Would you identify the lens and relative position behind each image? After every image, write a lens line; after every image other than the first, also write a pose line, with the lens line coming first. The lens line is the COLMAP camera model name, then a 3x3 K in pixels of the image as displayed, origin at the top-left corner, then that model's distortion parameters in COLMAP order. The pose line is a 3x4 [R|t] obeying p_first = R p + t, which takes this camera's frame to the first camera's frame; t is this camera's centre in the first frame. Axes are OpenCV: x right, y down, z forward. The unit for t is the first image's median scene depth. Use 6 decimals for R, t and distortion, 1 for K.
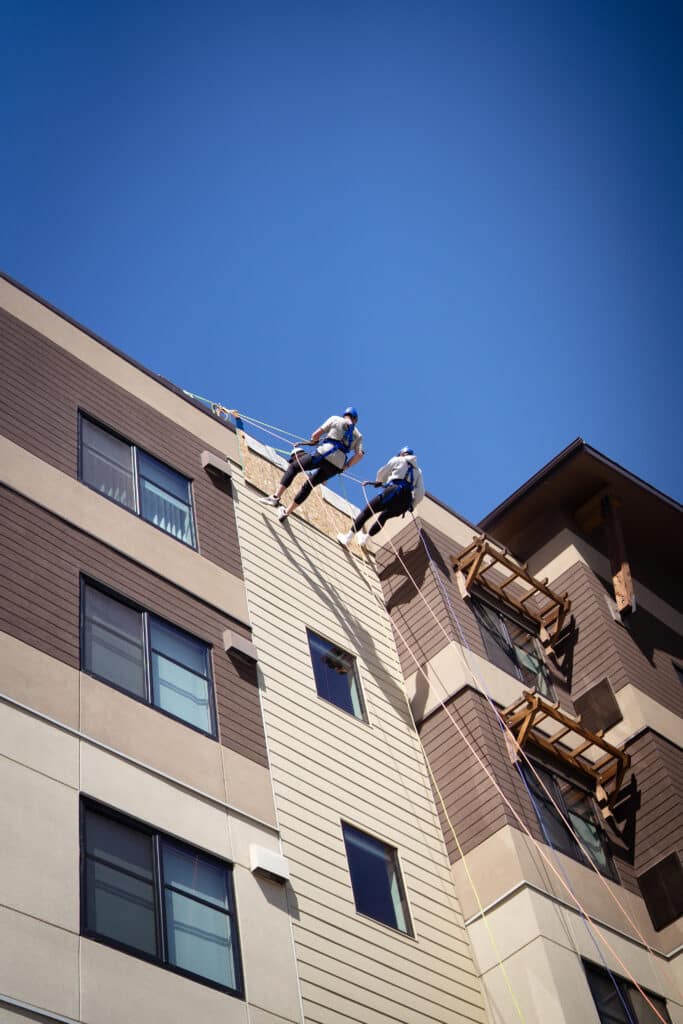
lens RADIAL K [[1421.4, 0, 341.5], [0, 1421.4, 512.0], [0, 0, 1]] dist [-0.025034, -0.055243]
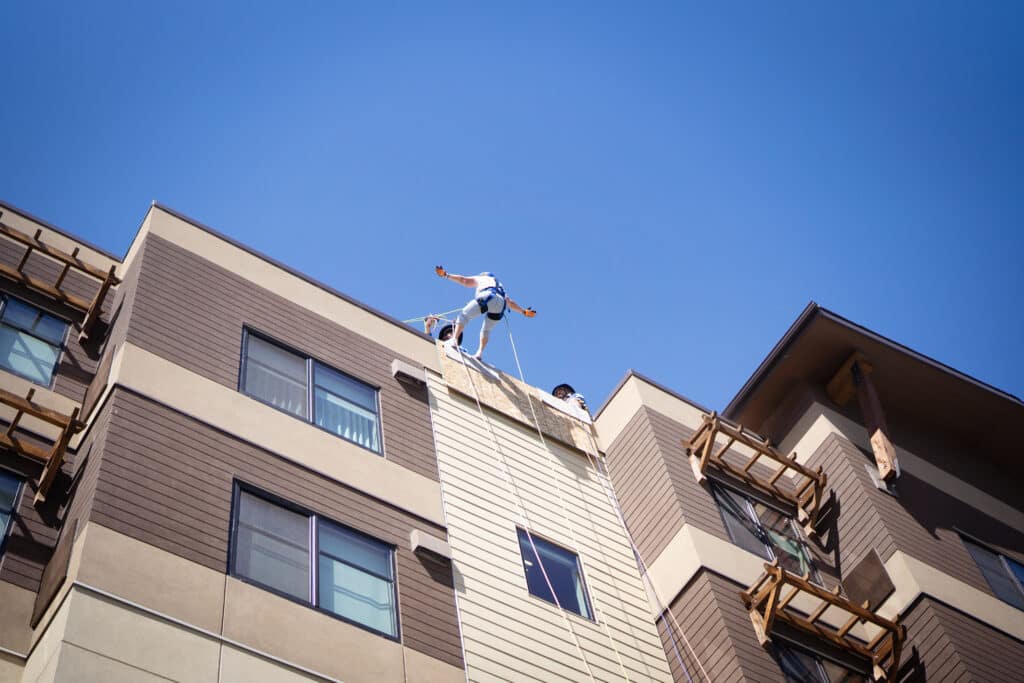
lens RADIAL K [[1421.4, 0, 512.0], [0, 1421.4, 341.5], [0, 0, 1]] dist [-0.025034, -0.055243]
pose [[0.982205, -0.150415, -0.112467, 0.093102], [0.135187, 0.981909, -0.132589, 0.085170], [0.130376, 0.115025, 0.984770, 0.084493]]
